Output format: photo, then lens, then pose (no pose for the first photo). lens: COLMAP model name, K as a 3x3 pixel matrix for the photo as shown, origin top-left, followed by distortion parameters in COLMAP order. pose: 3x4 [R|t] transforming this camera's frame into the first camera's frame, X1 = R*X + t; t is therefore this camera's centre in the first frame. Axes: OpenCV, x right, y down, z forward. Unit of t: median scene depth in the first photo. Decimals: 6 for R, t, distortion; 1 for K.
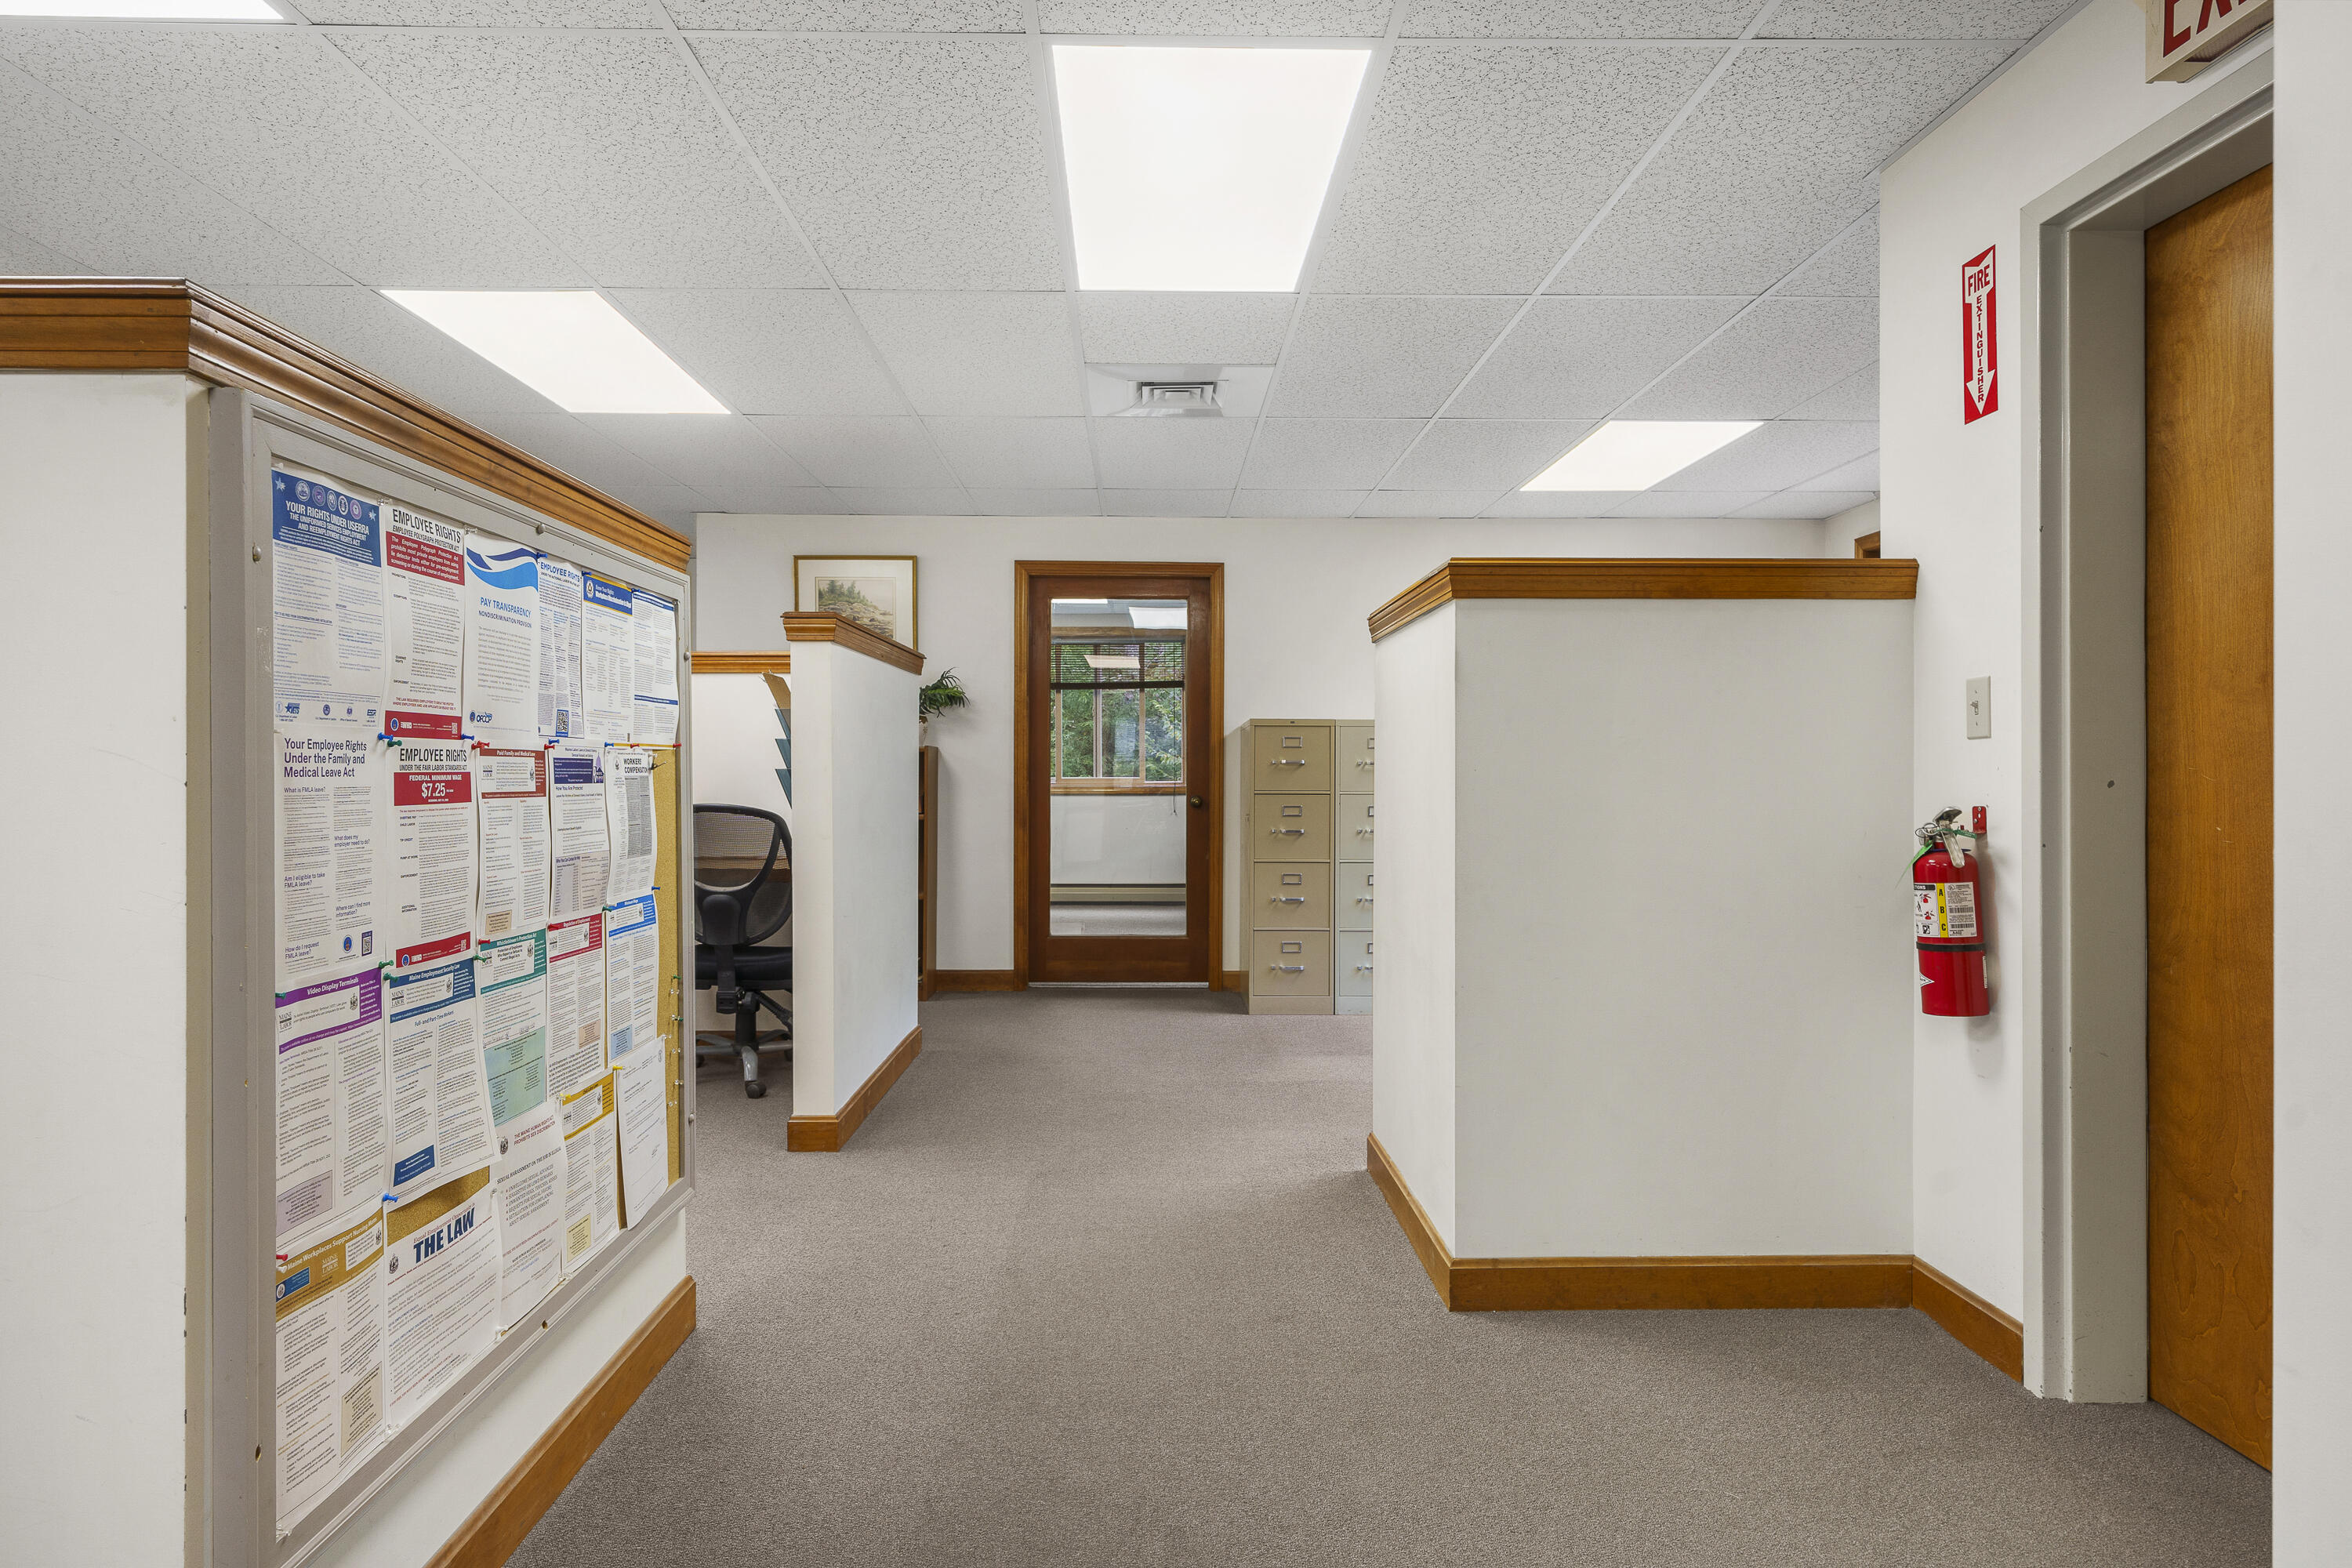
lens RADIAL K [[1332.5, 0, 1176.6], [0, 1332.5, 787.8], [0, 0, 1]] dist [0.008639, 0.001235]
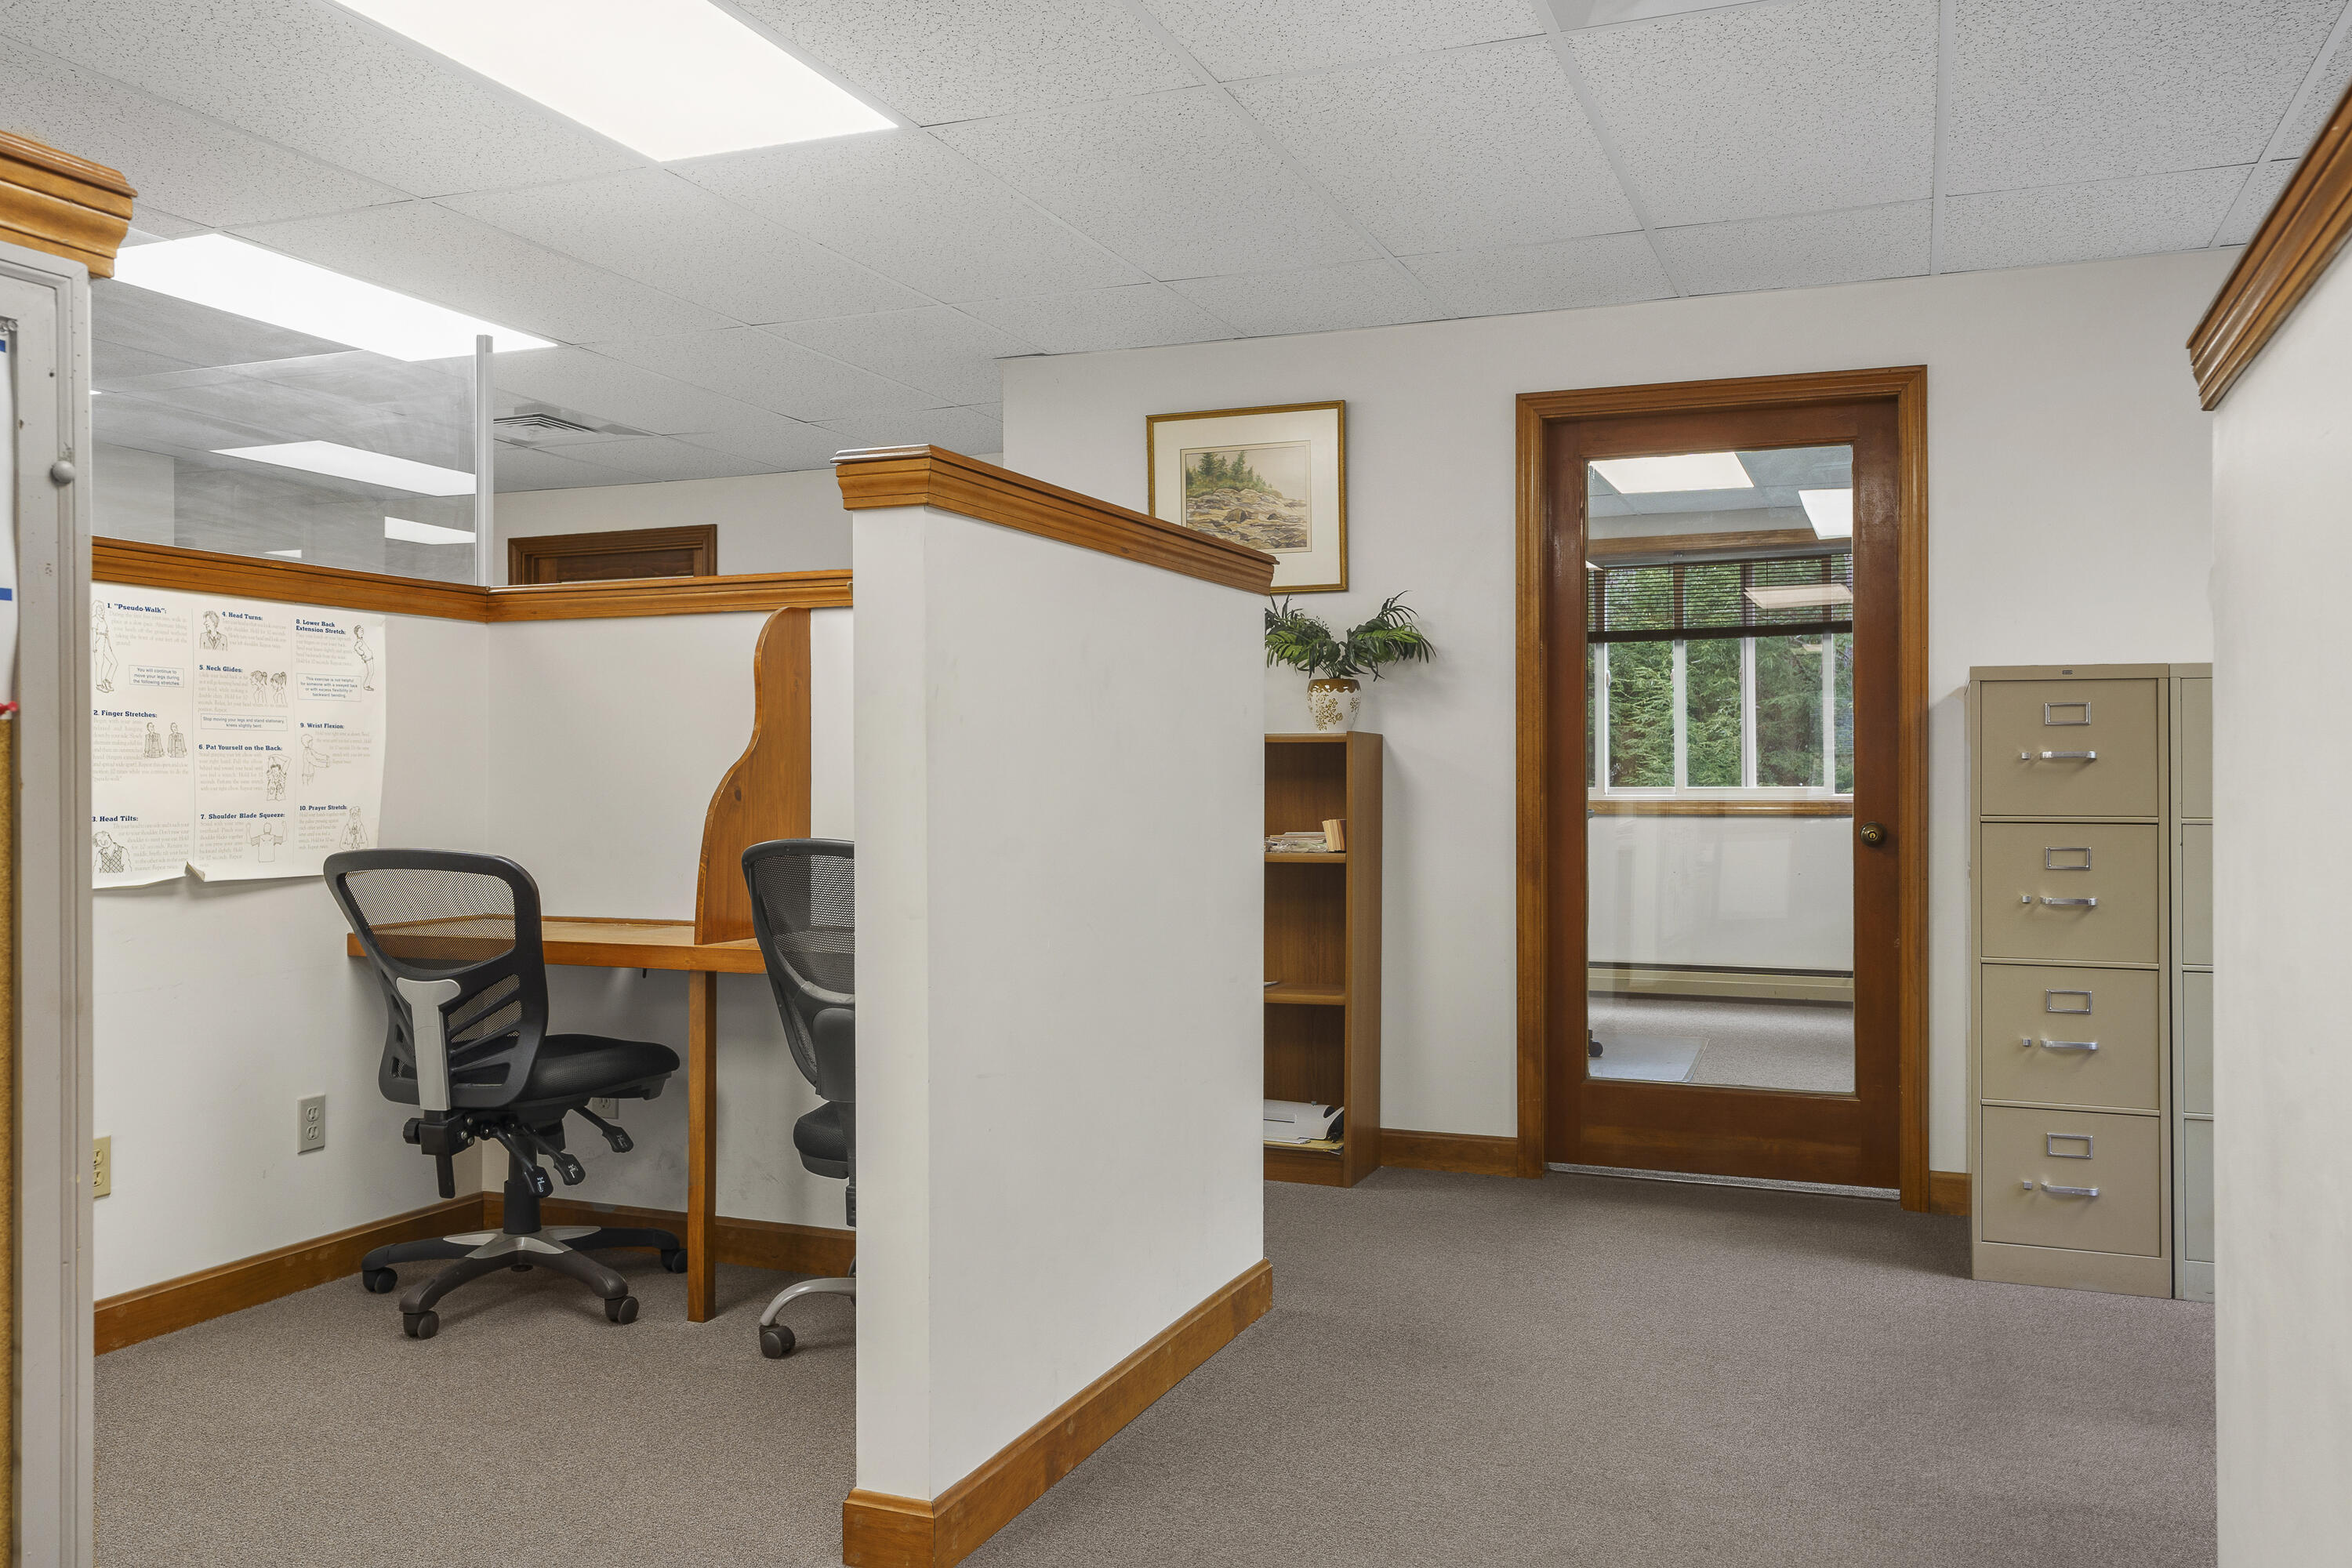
lens RADIAL K [[1943.7, 0, 1123.7], [0, 1943.7, 743.9], [0, 0, 1]] dist [0.018659, -0.007769]
pose [[0.922120, -0.008192, -0.386818, 0.039827], [-0.003019, 0.999593, -0.028367, -0.002236], [0.386893, 0.027325, 0.921720, 0.195948]]
